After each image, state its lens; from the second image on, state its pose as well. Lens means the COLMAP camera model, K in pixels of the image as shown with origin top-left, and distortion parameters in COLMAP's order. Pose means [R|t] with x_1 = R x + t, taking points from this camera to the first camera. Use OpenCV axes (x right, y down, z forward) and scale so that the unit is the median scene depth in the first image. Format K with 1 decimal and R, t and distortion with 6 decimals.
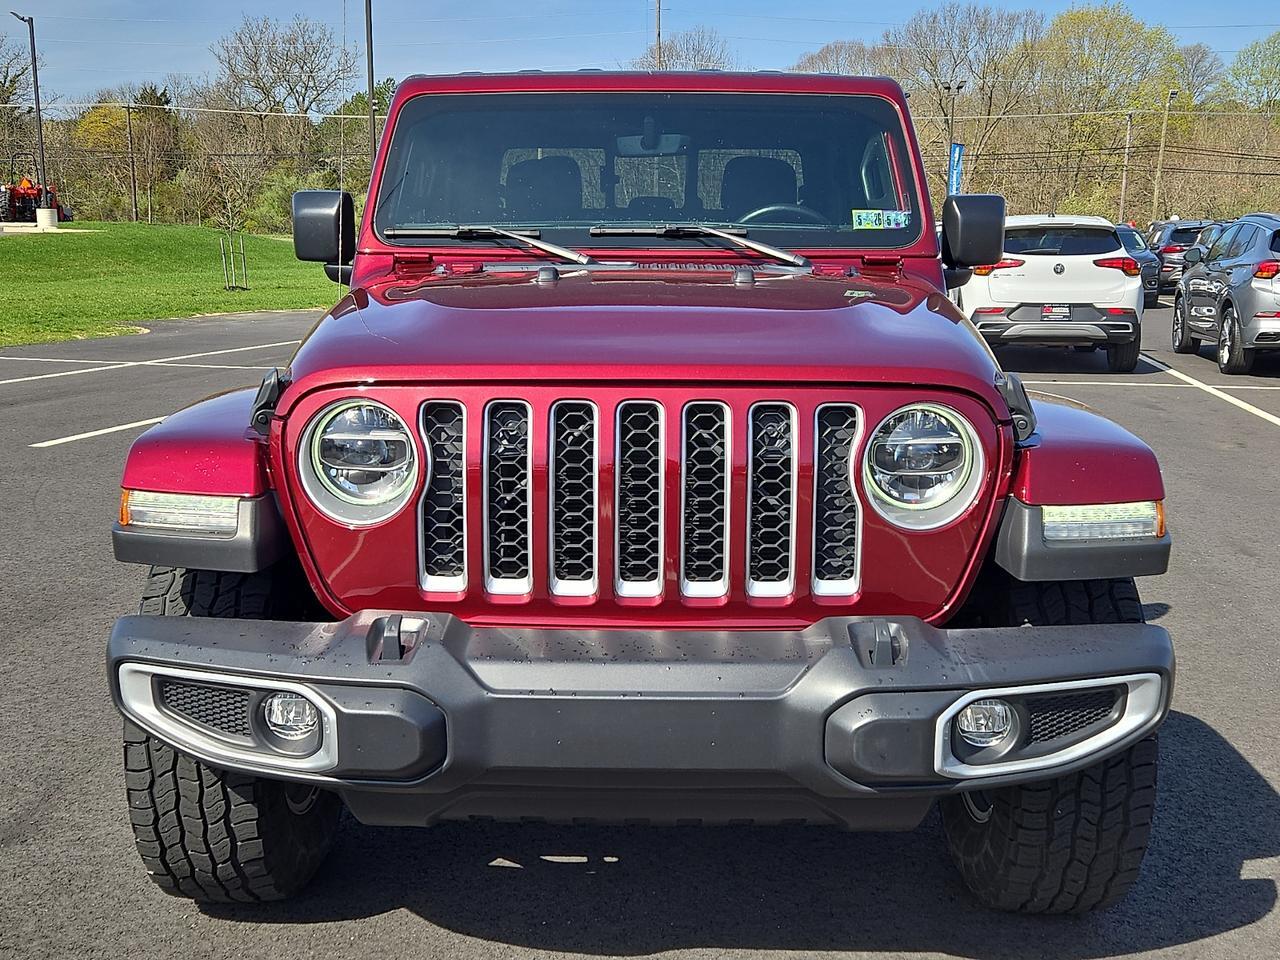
lens RADIAL K [[1409.8, 0, 640.0], [0, 1409.8, 480.0], [0, 0, 1]] dist [0.068608, -0.026510]
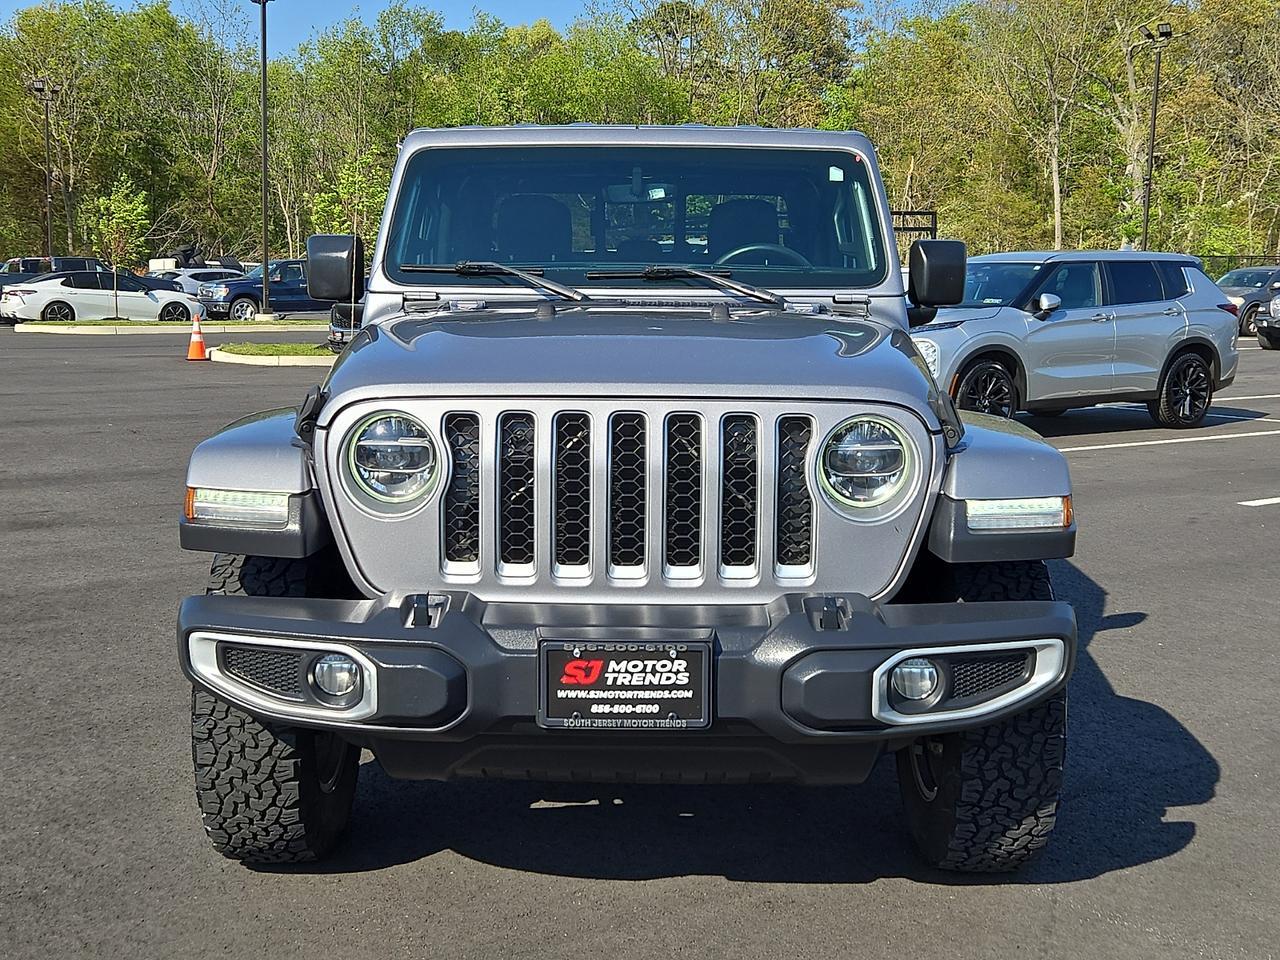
lens RADIAL K [[1587.3, 0, 637.5], [0, 1587.3, 517.0], [0, 0, 1]] dist [0.051943, 0.044771]
pose [[0.999994, 0.001043, 0.003292, 0.003010], [-0.000956, 0.999657, -0.026168, 0.065438], [-0.003318, 0.026164, 0.999652, -0.323280]]
